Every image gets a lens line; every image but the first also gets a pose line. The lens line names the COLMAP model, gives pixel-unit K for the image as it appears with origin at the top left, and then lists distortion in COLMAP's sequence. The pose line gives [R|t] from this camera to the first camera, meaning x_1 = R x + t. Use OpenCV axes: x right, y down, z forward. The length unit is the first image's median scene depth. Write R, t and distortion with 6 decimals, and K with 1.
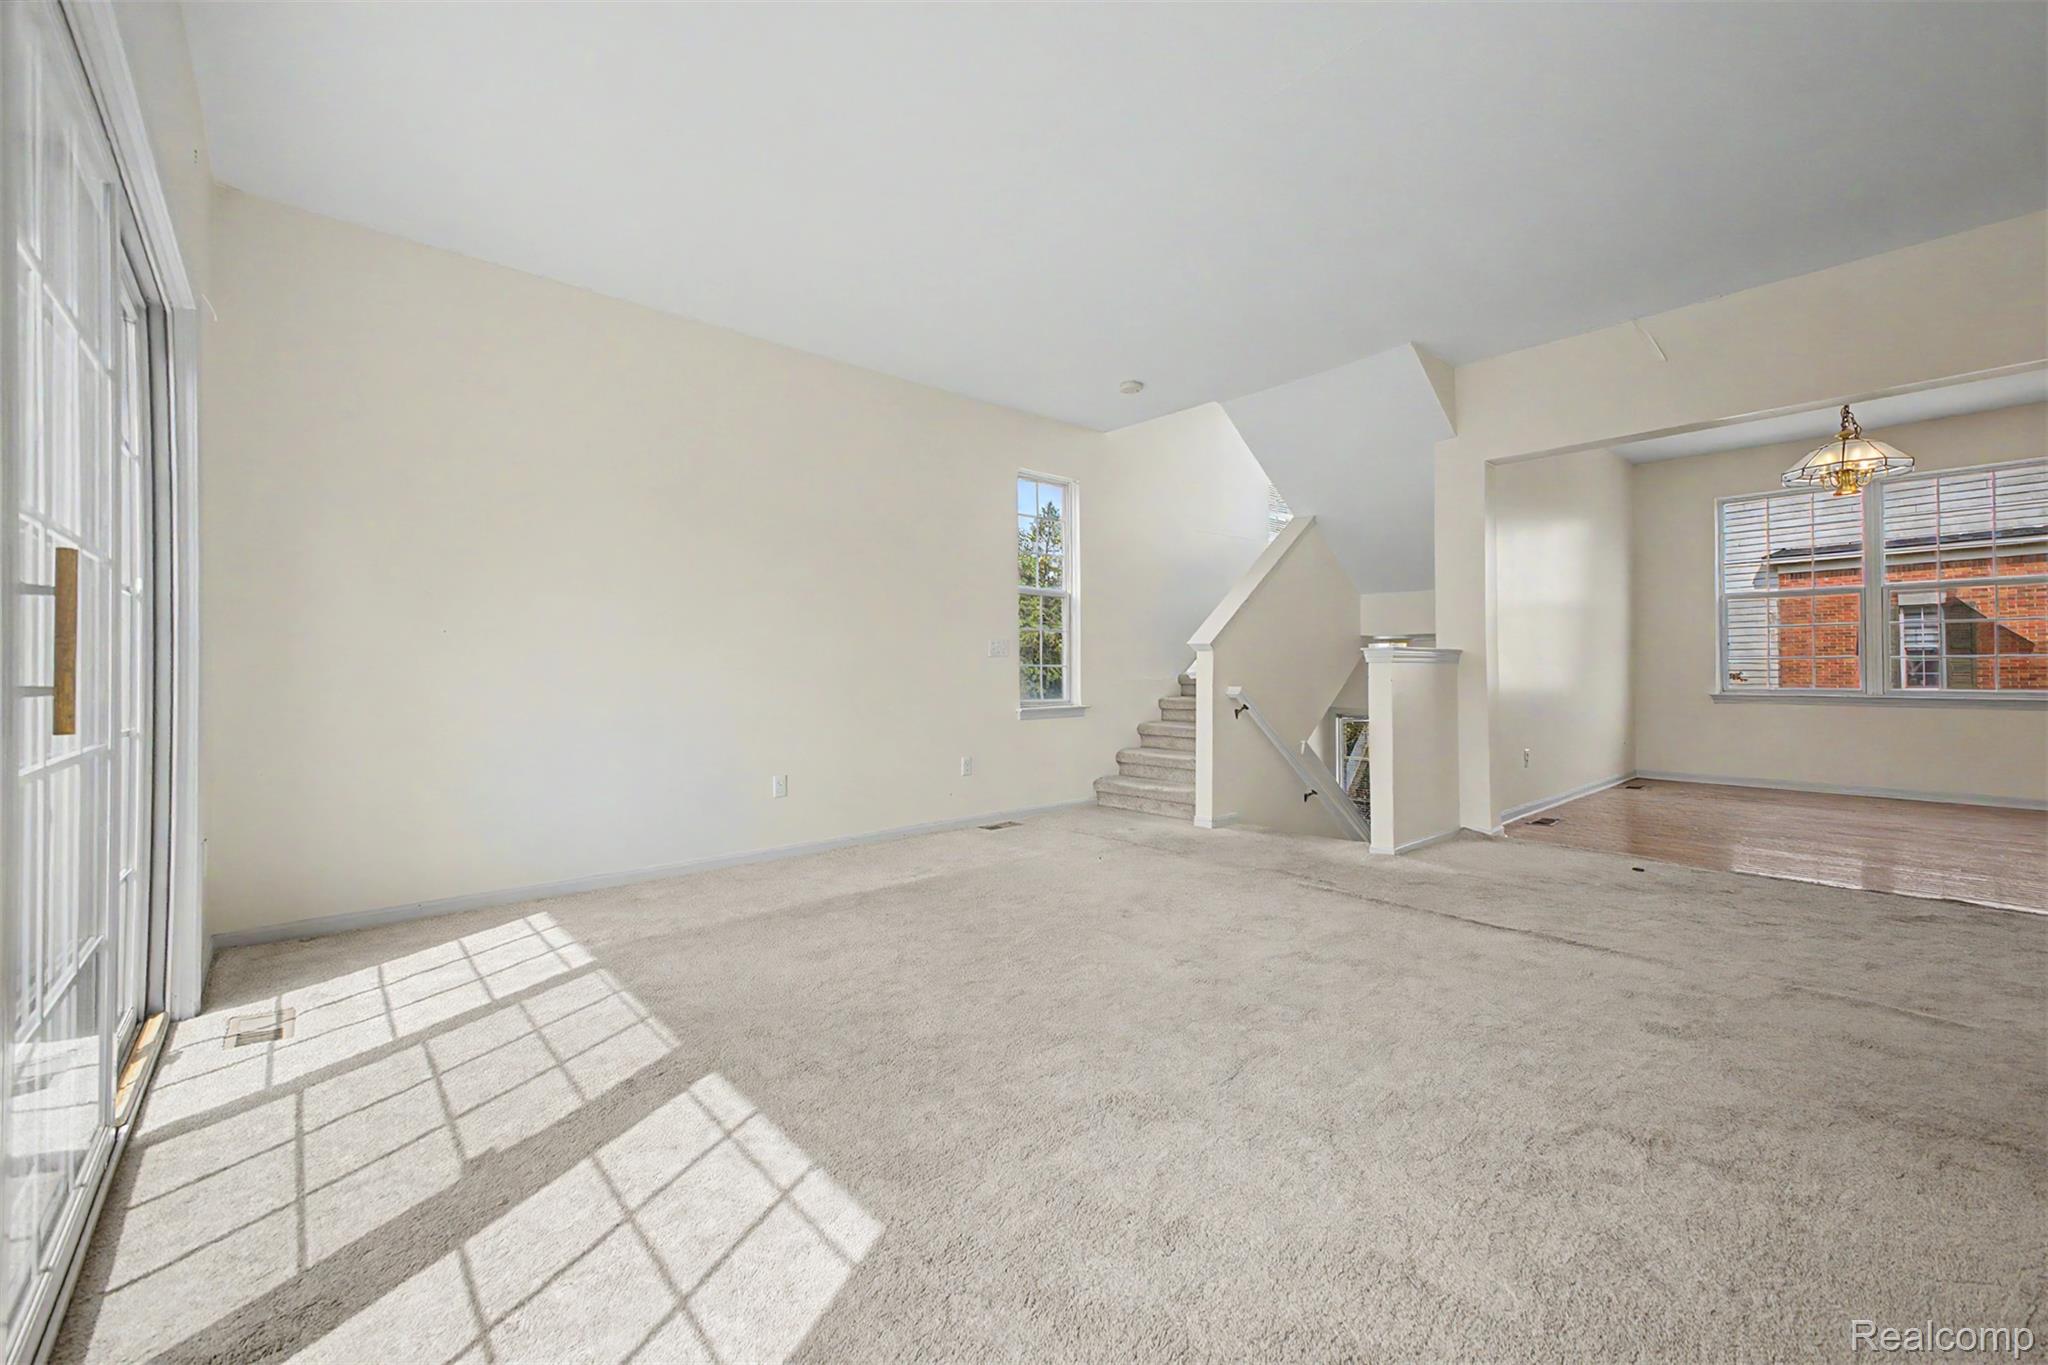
lens RADIAL K [[821.9, 0, 1023.5], [0, 821.9, 674.8], [0, 0, 1]] dist [0.023624, -0.004654]
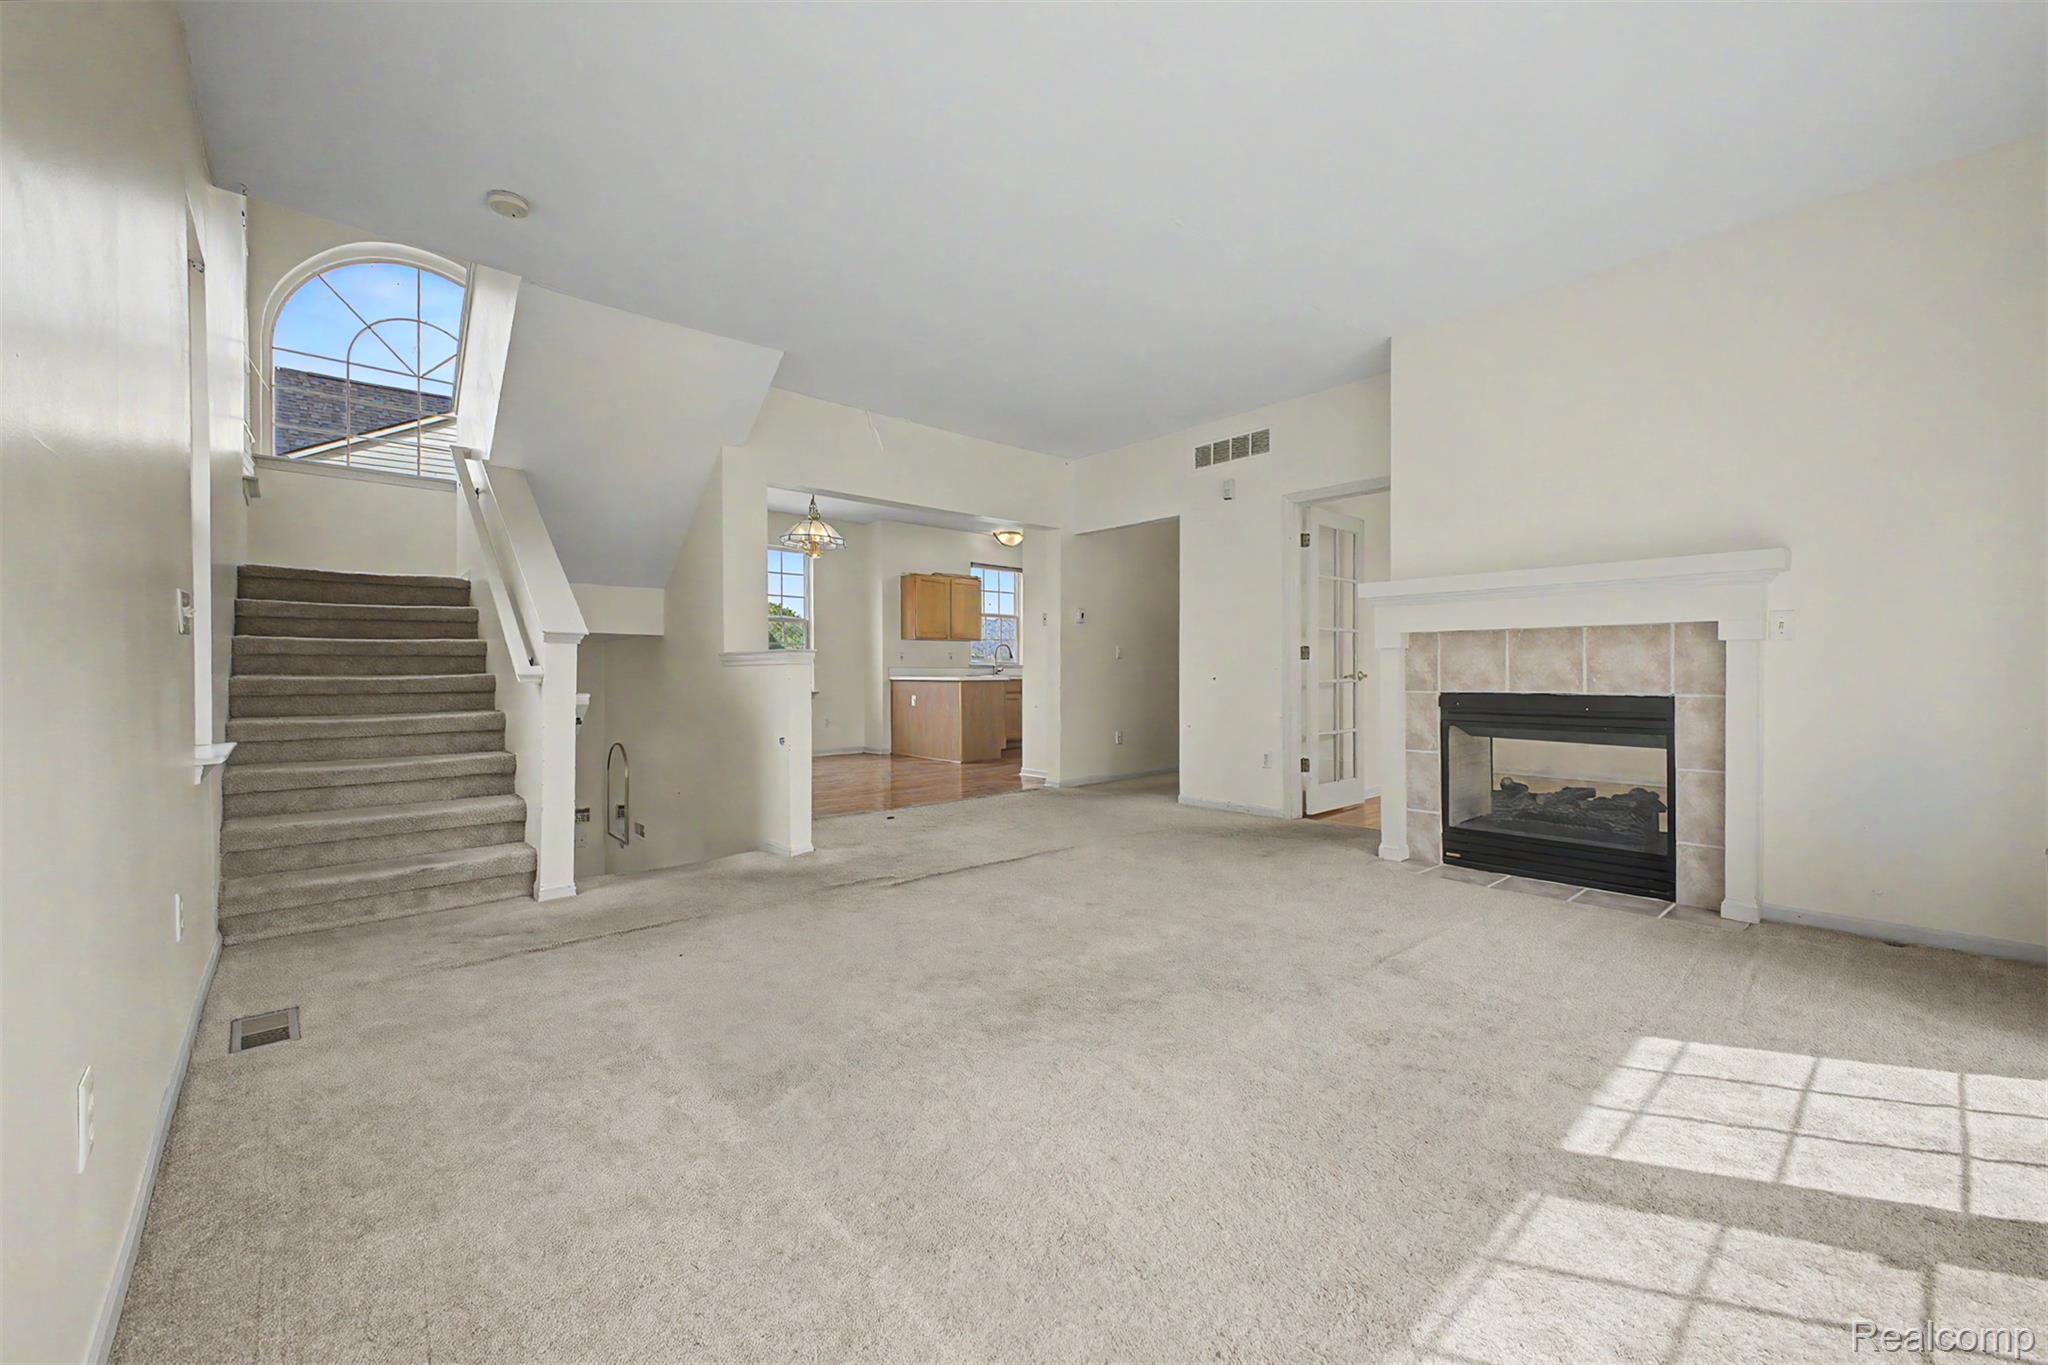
lens RADIAL K [[821.9, 0, 1033.9], [0, 821.9, 669.9], [0, 0, 1]] dist [0.023624, -0.004654]
pose [[-0.022447, 0.005231, 0.999734, -1.233605], [0.005414, 0.999972, -0.005110, -0.003497], [-0.999733, 0.005298, -0.022475, 1.577936]]
